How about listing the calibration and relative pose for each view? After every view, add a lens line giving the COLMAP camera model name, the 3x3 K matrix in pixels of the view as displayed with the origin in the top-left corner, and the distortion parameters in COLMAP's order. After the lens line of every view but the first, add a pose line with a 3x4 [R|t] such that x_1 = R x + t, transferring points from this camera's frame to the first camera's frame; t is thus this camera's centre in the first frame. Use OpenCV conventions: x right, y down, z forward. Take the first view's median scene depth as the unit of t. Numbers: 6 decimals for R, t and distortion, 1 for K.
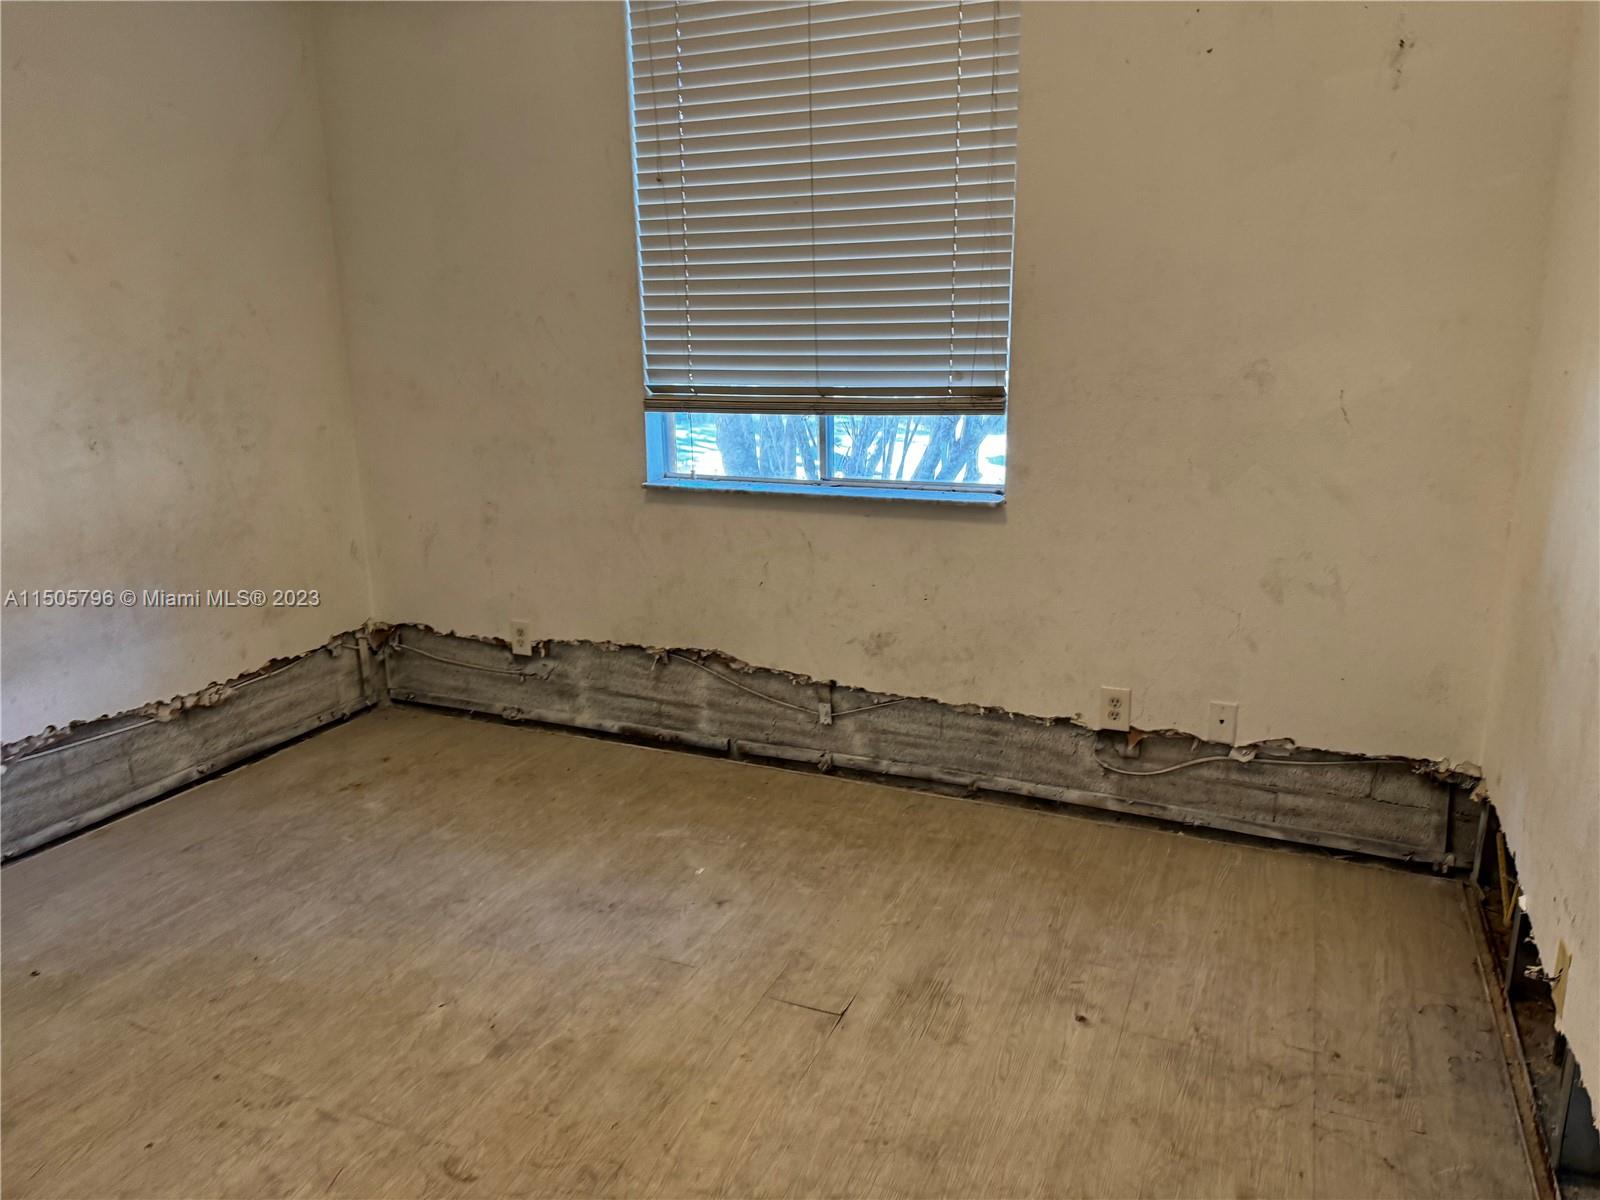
lens RADIAL K [[1128.4, 0, 800.5], [0, 1128.4, 600.4], [0, 0, 1]] dist [0.000850, -0.000018]
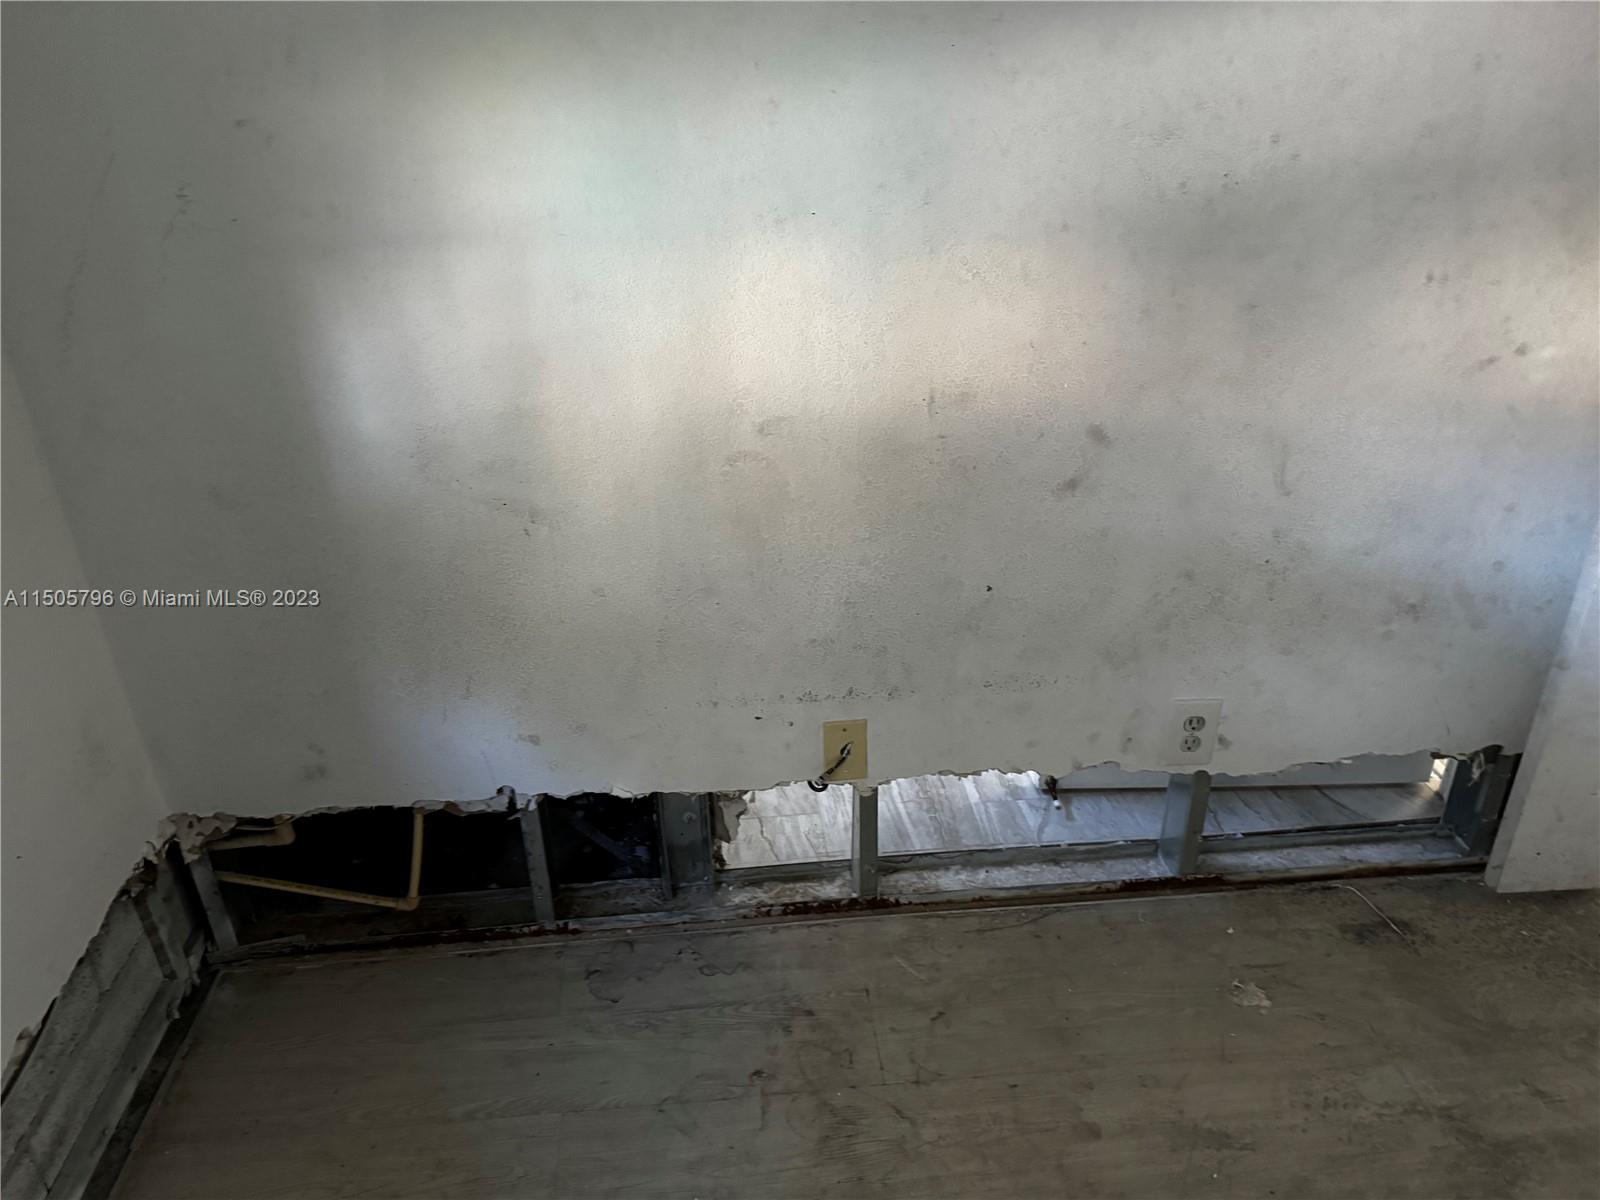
lens RADIAL K [[1128.4, 0, 800.7], [0, 1128.4, 599.3], [0, 0, 1]] dist [0.000850, -0.000018]
pose [[-0.480045, -0.380504, 0.790426, -0.017704], [0.233373, 0.813172, 0.533187, -0.258360], [-0.845632, 0.440418, -0.301560, 1.076679]]
